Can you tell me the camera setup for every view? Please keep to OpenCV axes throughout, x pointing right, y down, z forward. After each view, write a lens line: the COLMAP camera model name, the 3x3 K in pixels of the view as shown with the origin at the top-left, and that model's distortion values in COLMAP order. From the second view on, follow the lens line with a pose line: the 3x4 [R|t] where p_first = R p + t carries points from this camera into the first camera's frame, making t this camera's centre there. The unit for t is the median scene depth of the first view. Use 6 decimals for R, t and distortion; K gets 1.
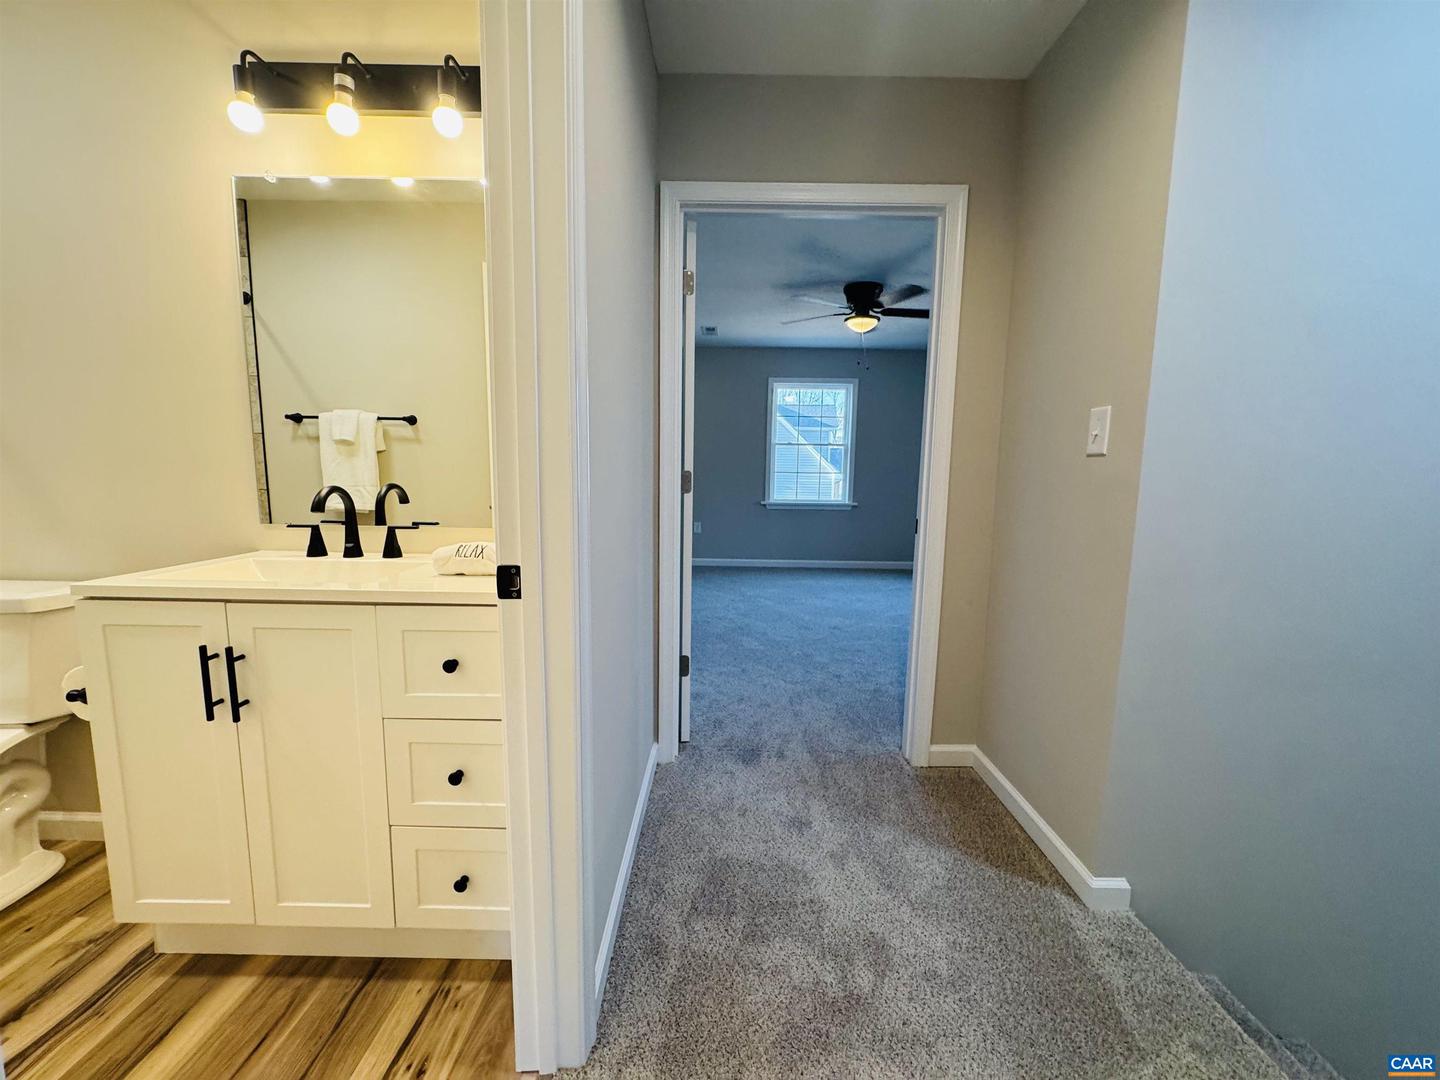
lens RADIAL K [[572.8, 0, 719.8], [0, 572.8, 541.3], [0, 0, 1]] dist [-0.003385, 0.000938]
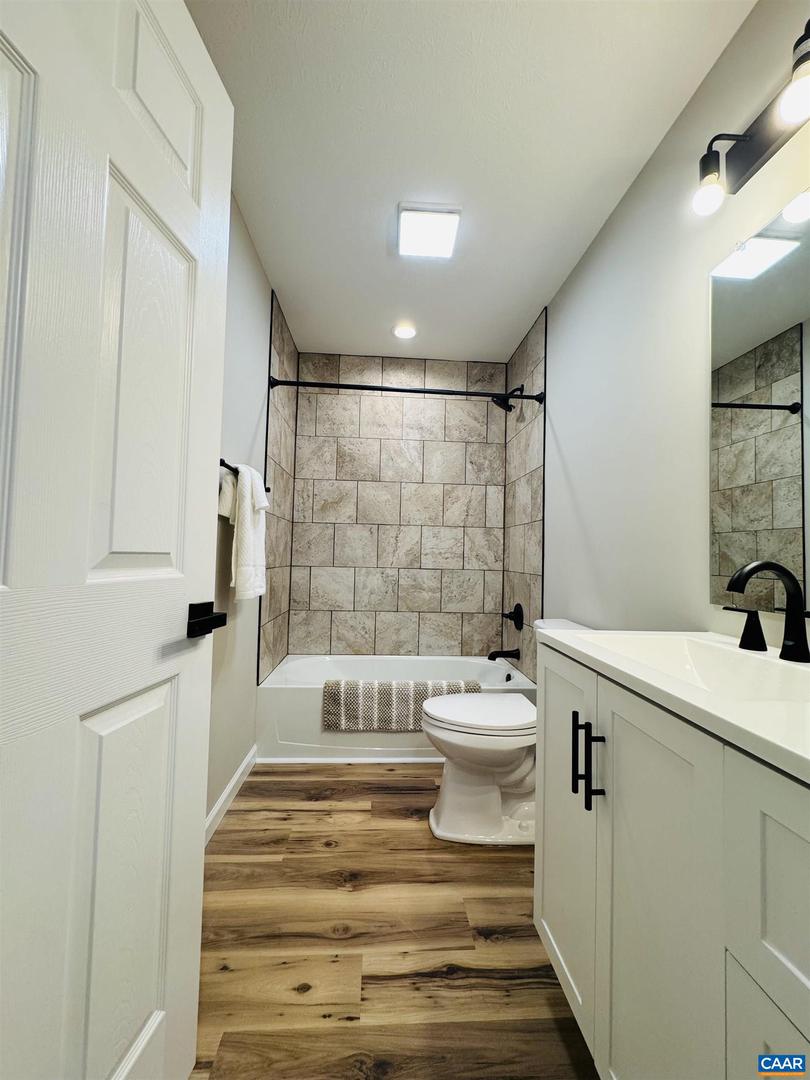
lens RADIAL K [[429.6, 0, 404.2], [0, 429.6, 539.0], [0, 0, 1]] dist [-0.003385, 0.000938]
pose [[0.067723, -0.052212, -0.996337, -0.118945], [-0.148579, 0.986966, -0.061820, -0.017435], [0.986579, 0.152221, 0.059083, 0.446124]]
